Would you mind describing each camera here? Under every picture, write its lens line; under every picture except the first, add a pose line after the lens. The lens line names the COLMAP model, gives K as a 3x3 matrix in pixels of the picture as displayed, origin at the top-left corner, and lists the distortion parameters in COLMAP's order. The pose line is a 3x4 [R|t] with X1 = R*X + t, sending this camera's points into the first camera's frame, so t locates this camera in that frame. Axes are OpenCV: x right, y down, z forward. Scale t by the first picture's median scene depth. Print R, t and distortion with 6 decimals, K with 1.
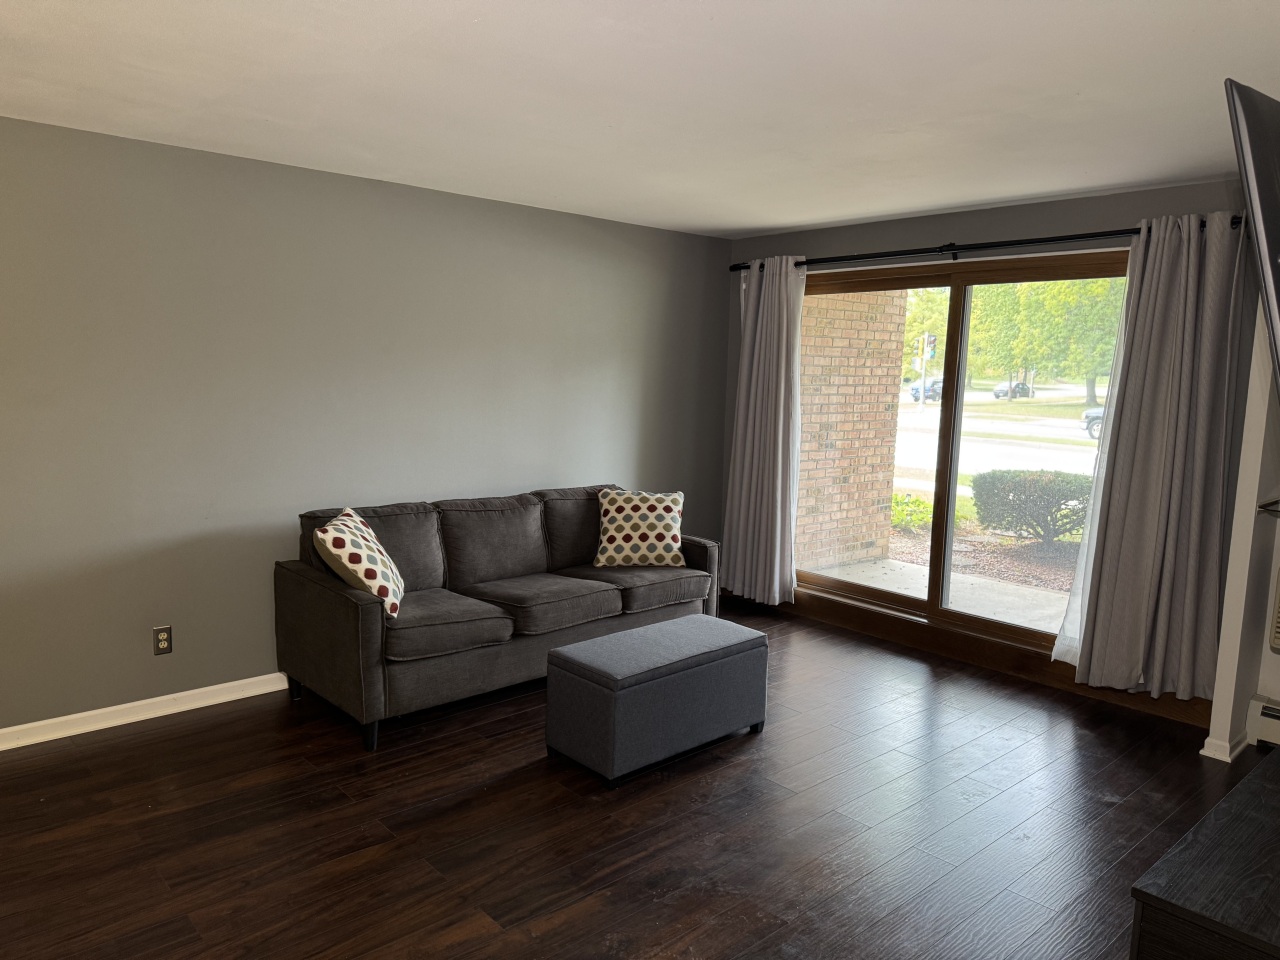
lens RADIAL K [[910.4, 0, 636.3], [0, 910.4, 463.0], [0, 0, 1]] dist [0.052517, -0.048174]
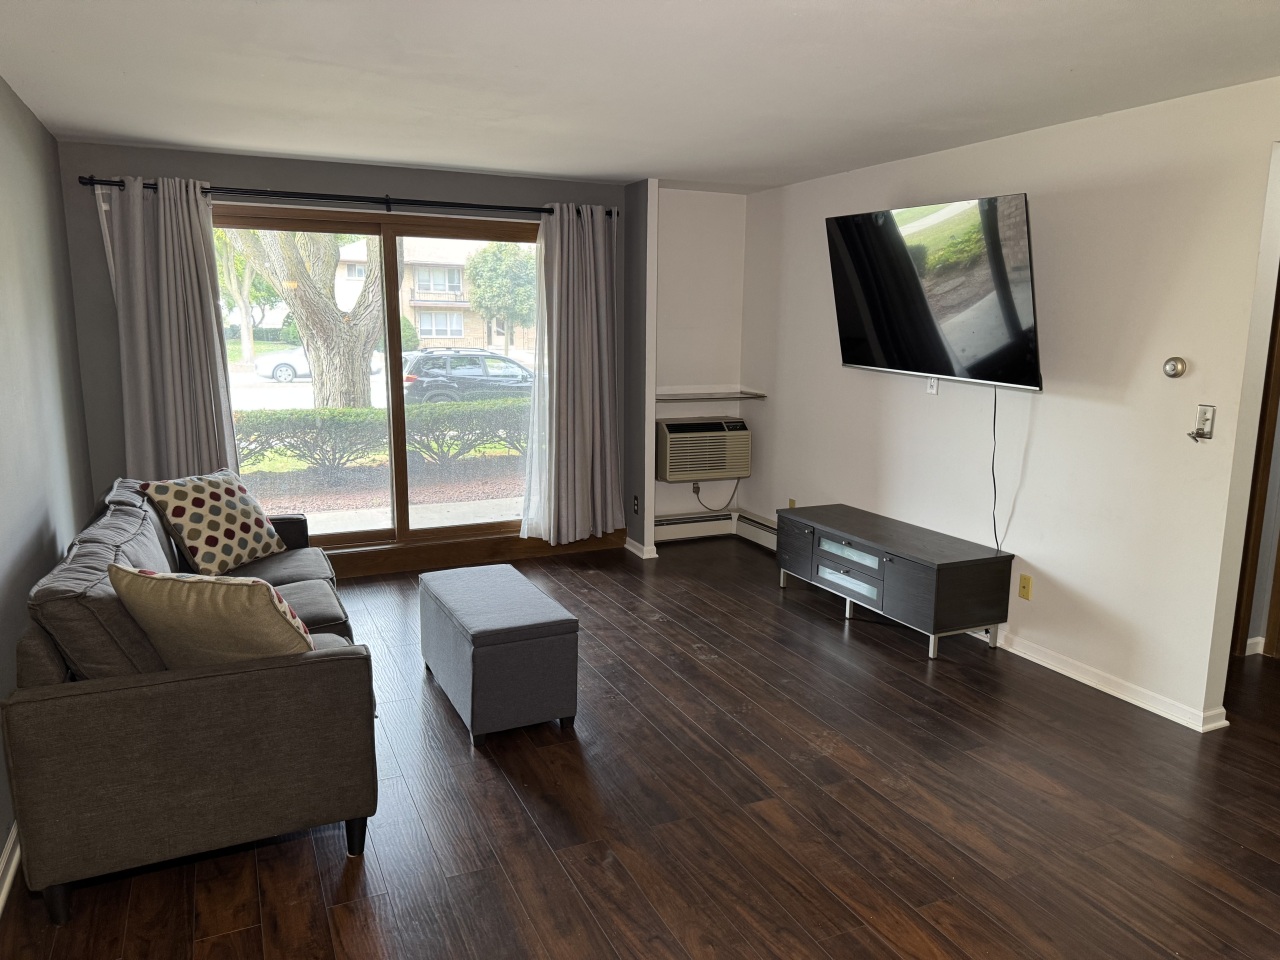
lens RADIAL K [[905.3, 0, 642.7], [0, 905.3, 479.8], [0, 0, 1]] dist [0.048096, -0.043797]
pose [[0.285421, -0.188288, 0.939725, -0.662767], [0.100987, 0.980962, 0.165878, -0.061308], [-0.953067, 0.047555, 0.299001, 0.424644]]
